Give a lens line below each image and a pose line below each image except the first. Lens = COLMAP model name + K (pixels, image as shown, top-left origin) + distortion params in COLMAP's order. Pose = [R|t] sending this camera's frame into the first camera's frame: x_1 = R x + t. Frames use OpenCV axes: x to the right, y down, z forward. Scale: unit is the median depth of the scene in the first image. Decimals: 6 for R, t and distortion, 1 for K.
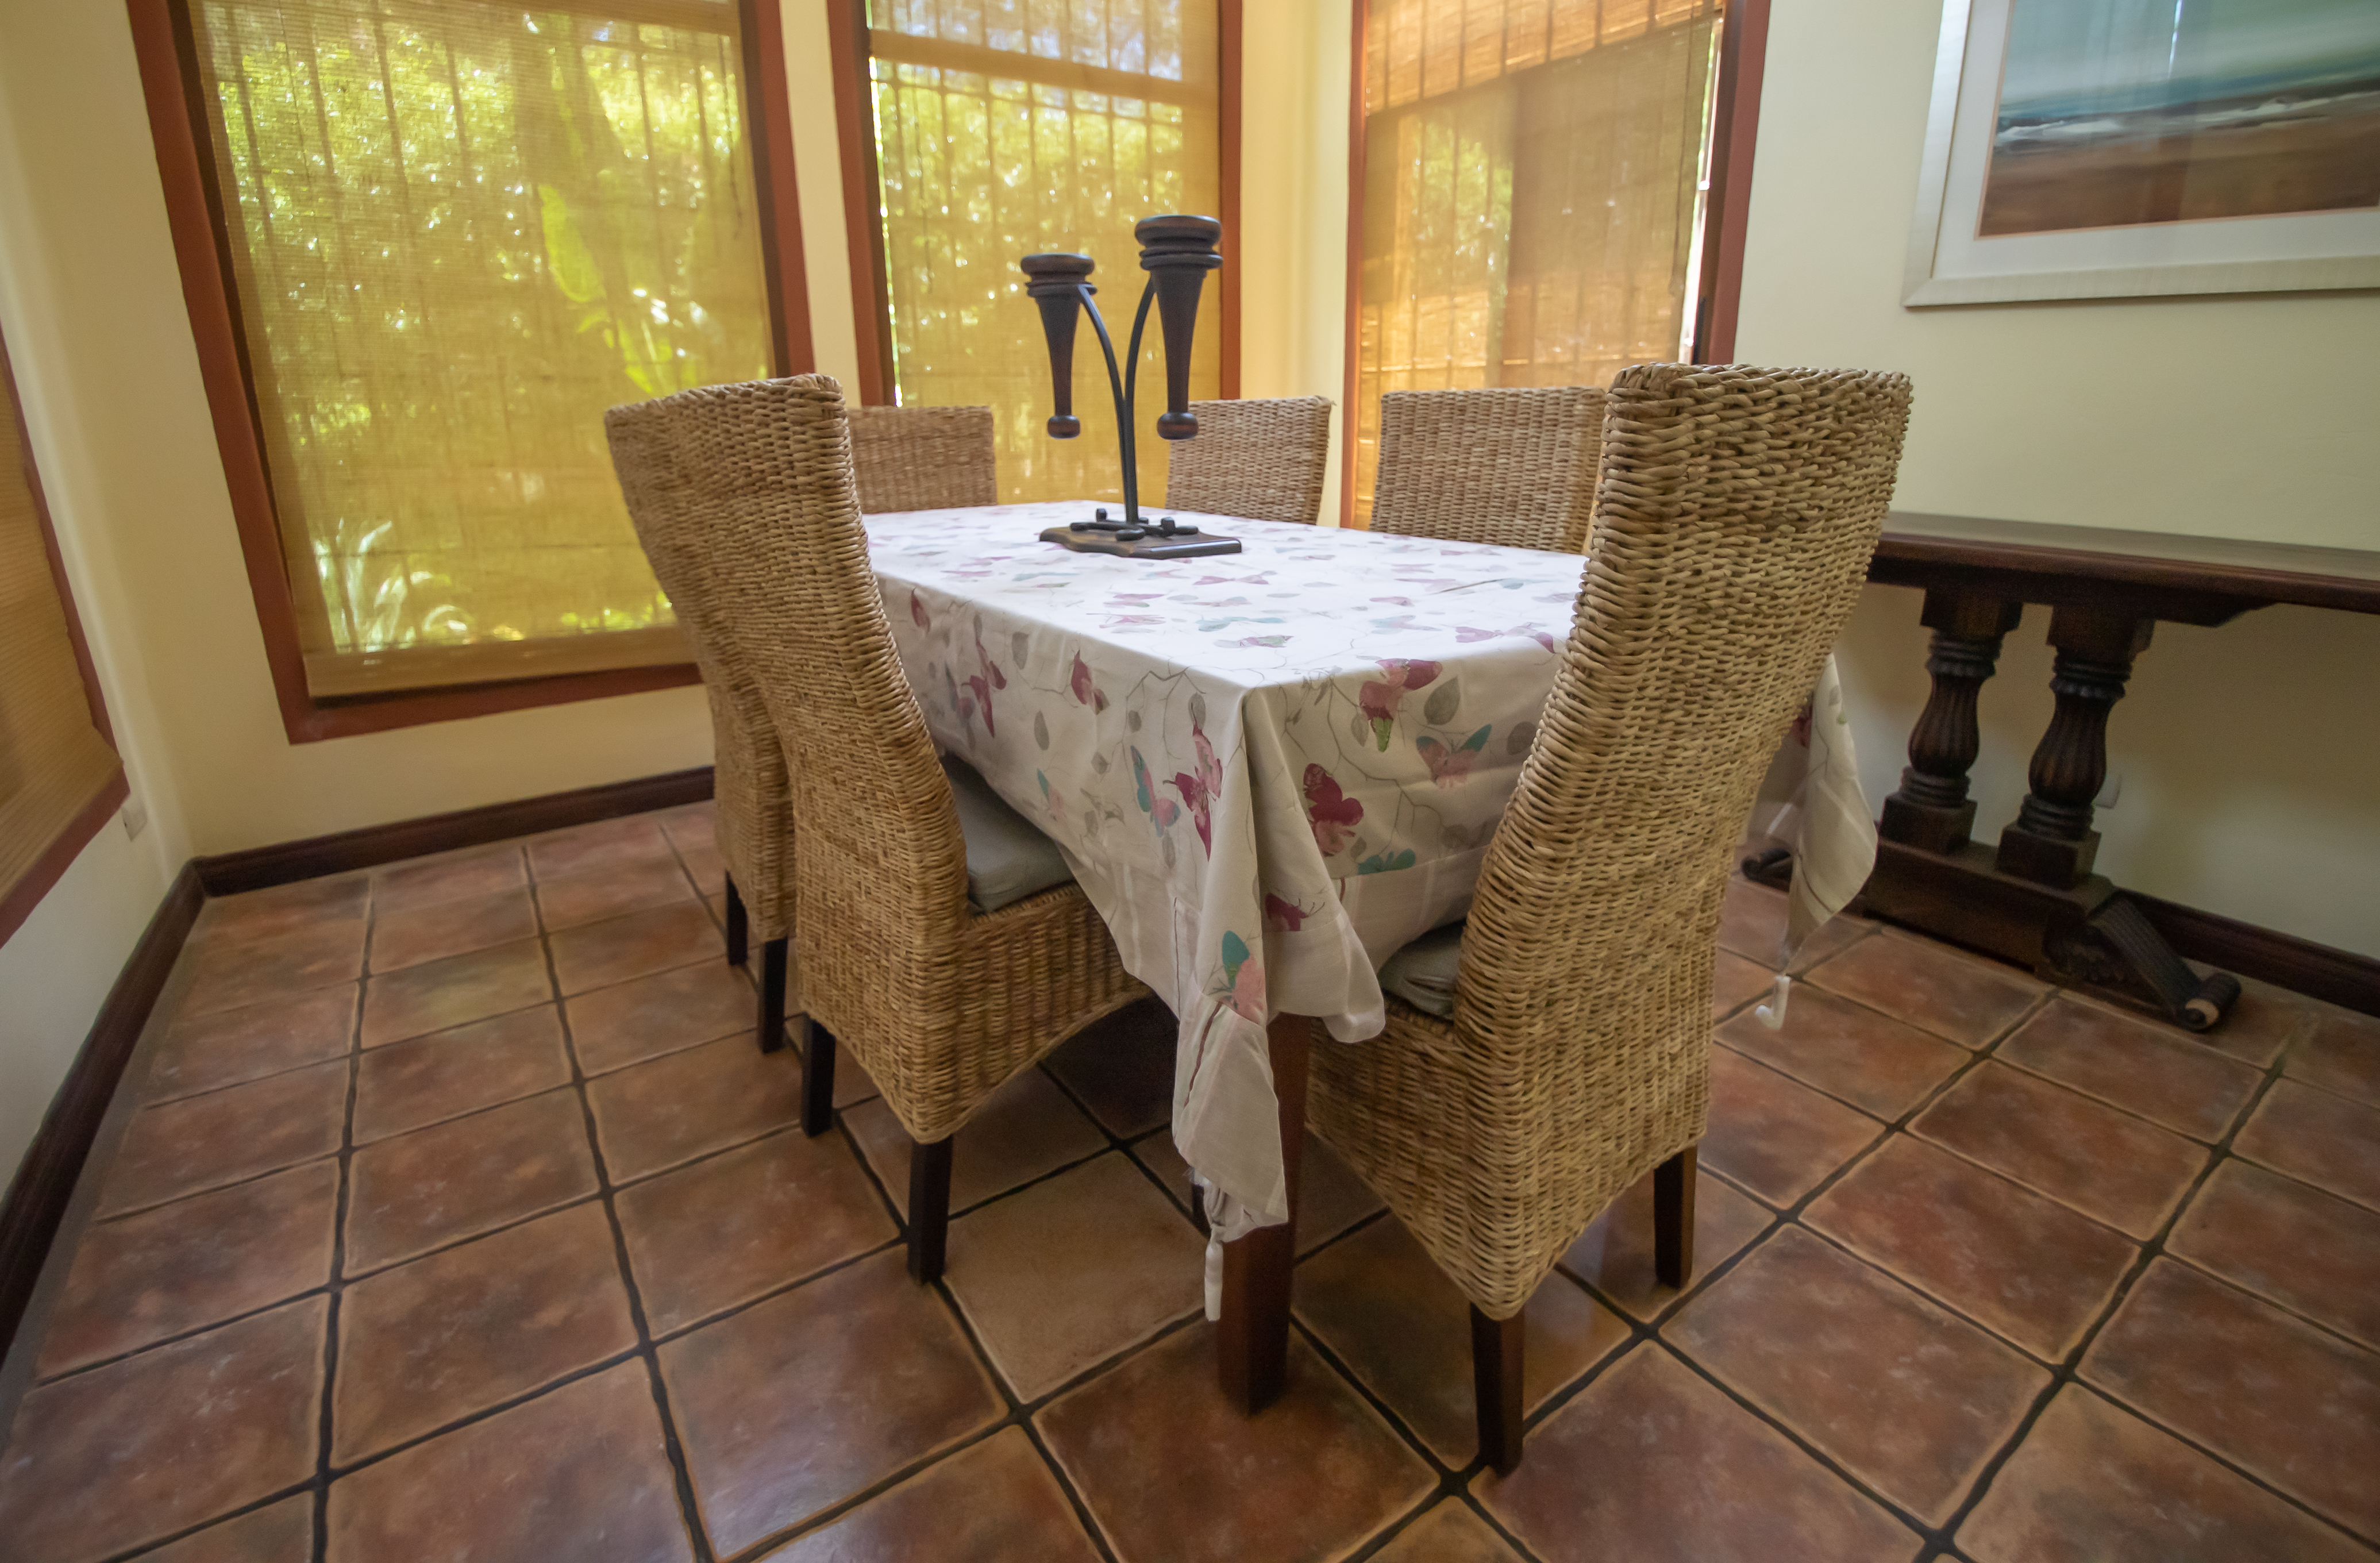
lens RADIAL K [[1088.4, 0, 1190.1], [0, 1088.4, 753.6], [0, 0, 1]] dist [-0.029197, -0.016616]
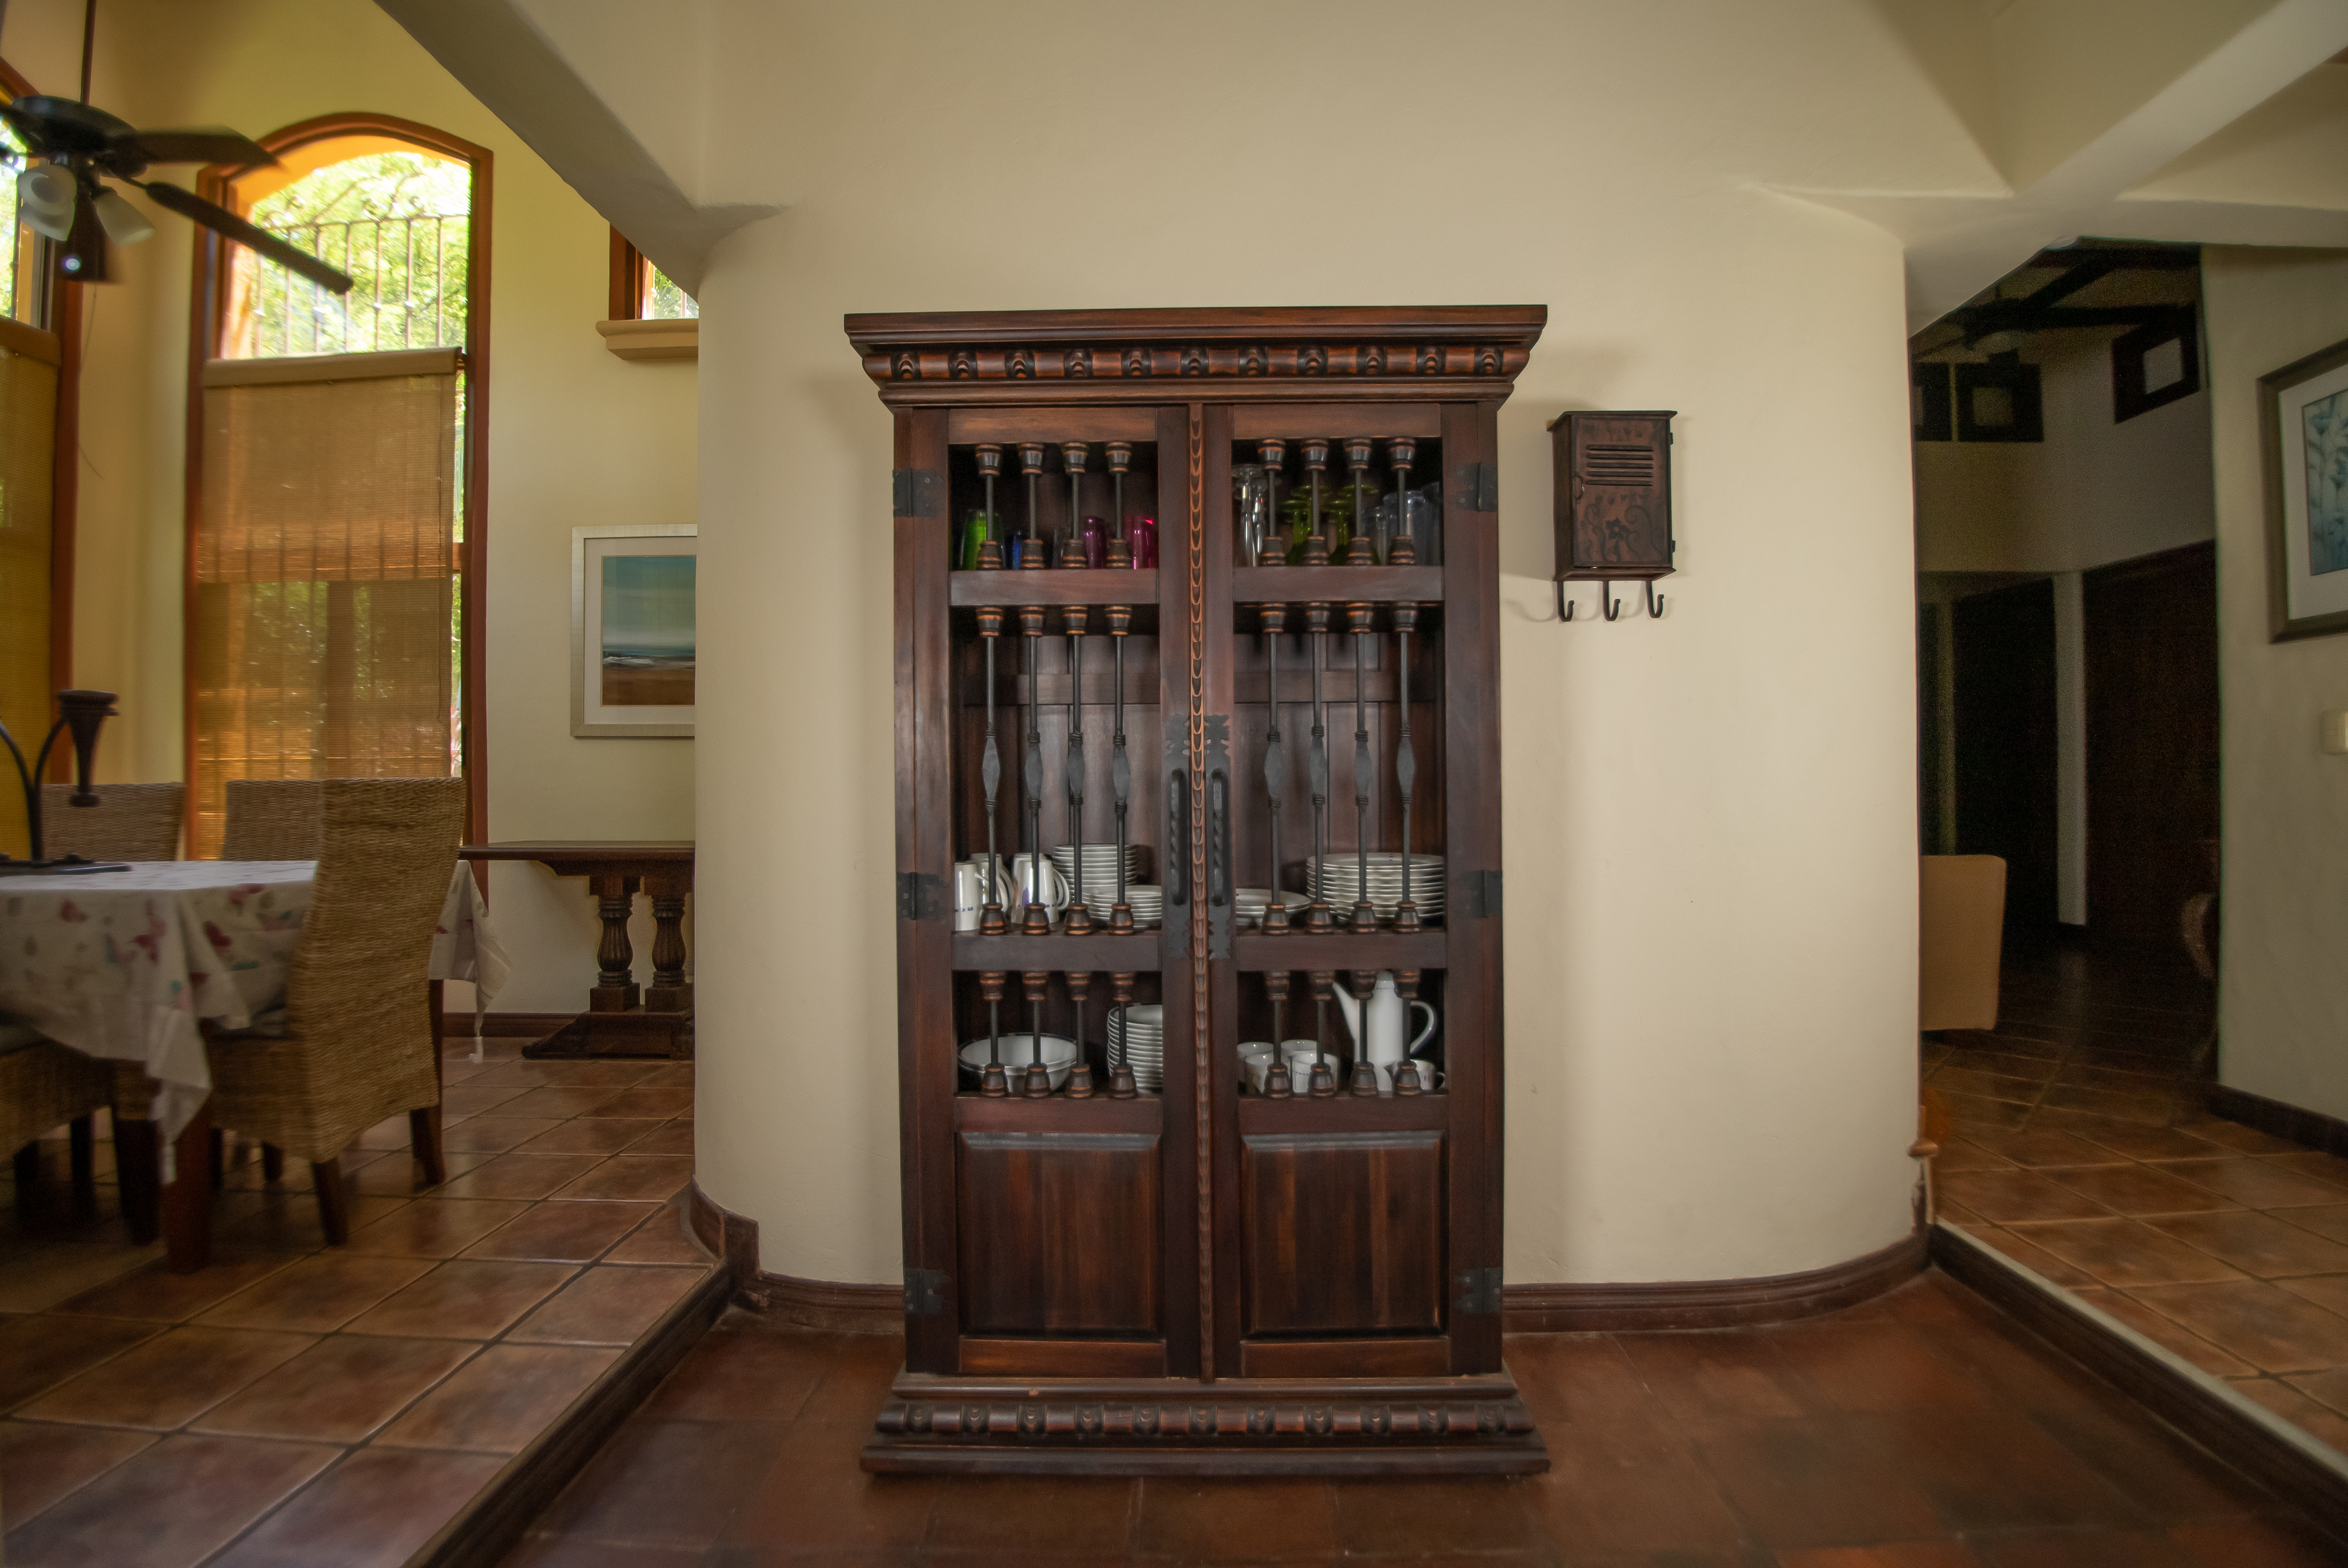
lens RADIAL K [[1026.5, 0, 1174.0], [0, 1026.5, 784.0], [0, 0, 1]] dist [-0.046050, -0.000354]
pose [[0.588593, 0.004729, 0.808416, -0.275236], [0.243179, 0.952634, -0.182627, 0.447737], [-0.770988, 0.304083, 0.559563, -1.435713]]
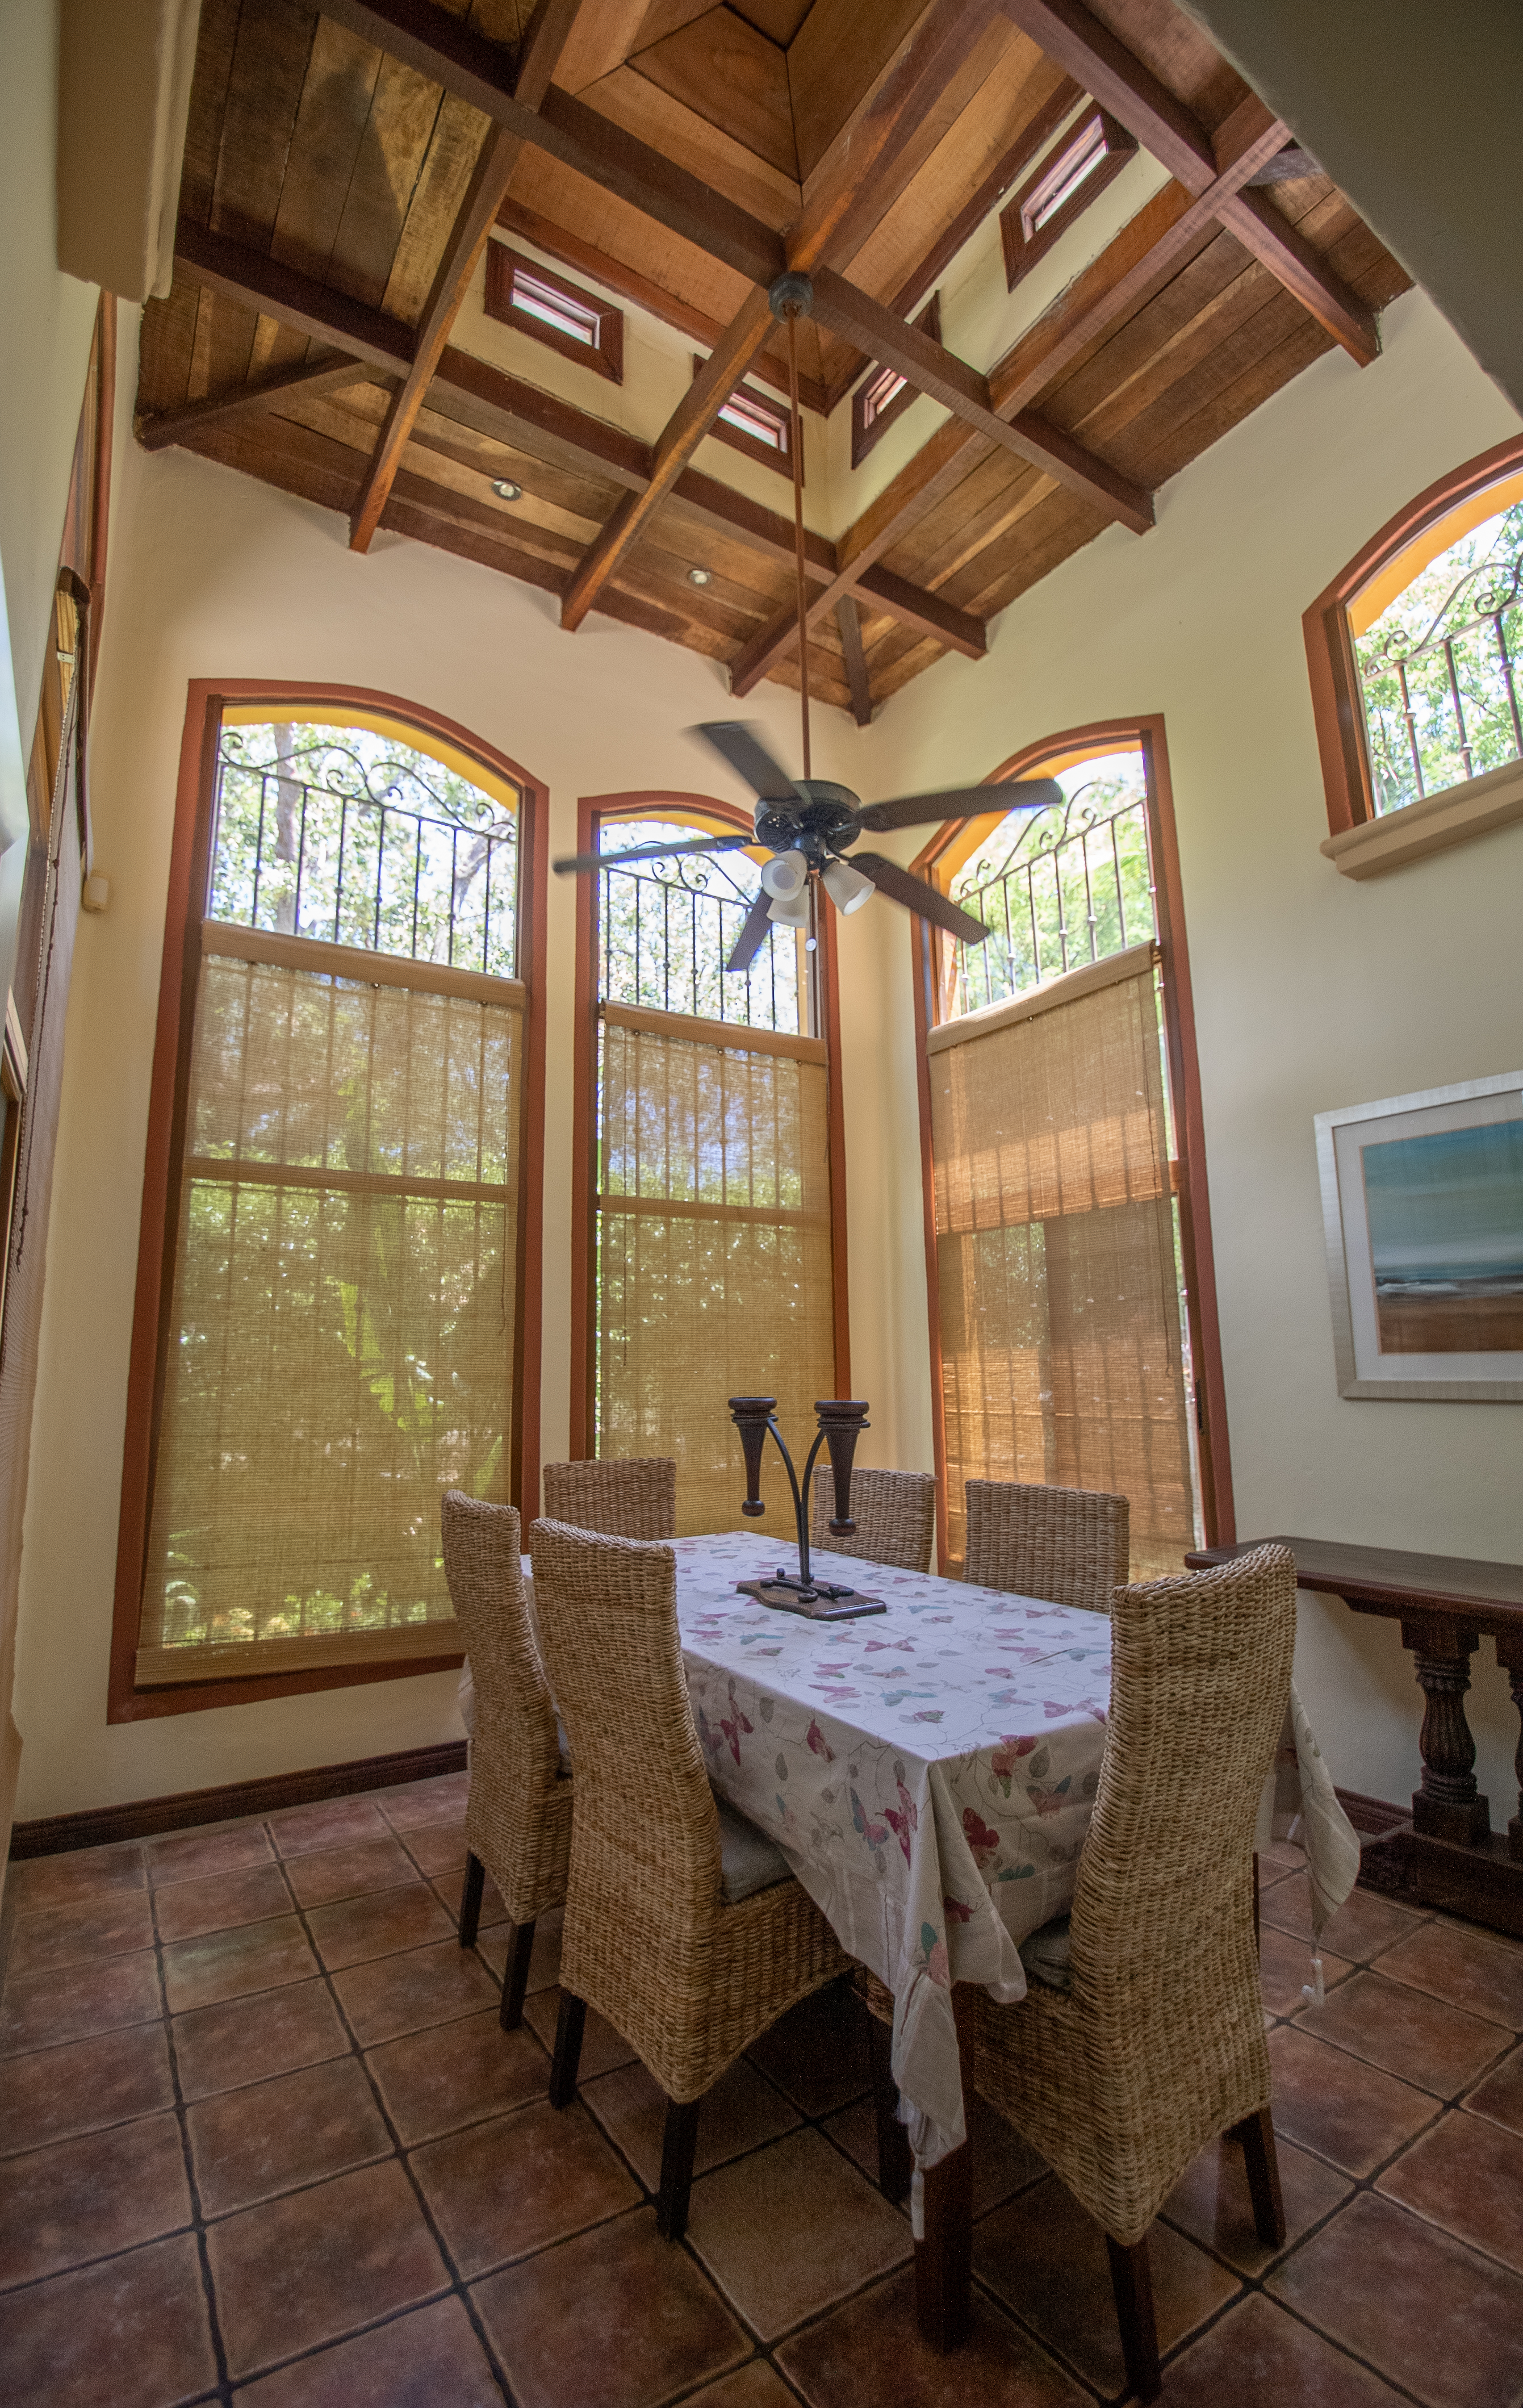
lens RADIAL K [[1006.4, 0, 734.7], [0, 1006.4, 1213.6], [0, 0, 1]] dist [-0.036905, -0.003826]
pose [[0.999088, -0.008345, -0.041866, -0.116445], [-0.011145, 0.895711, -0.444496, -0.083594], [0.041209, 0.444558, 0.894802, -0.527265]]
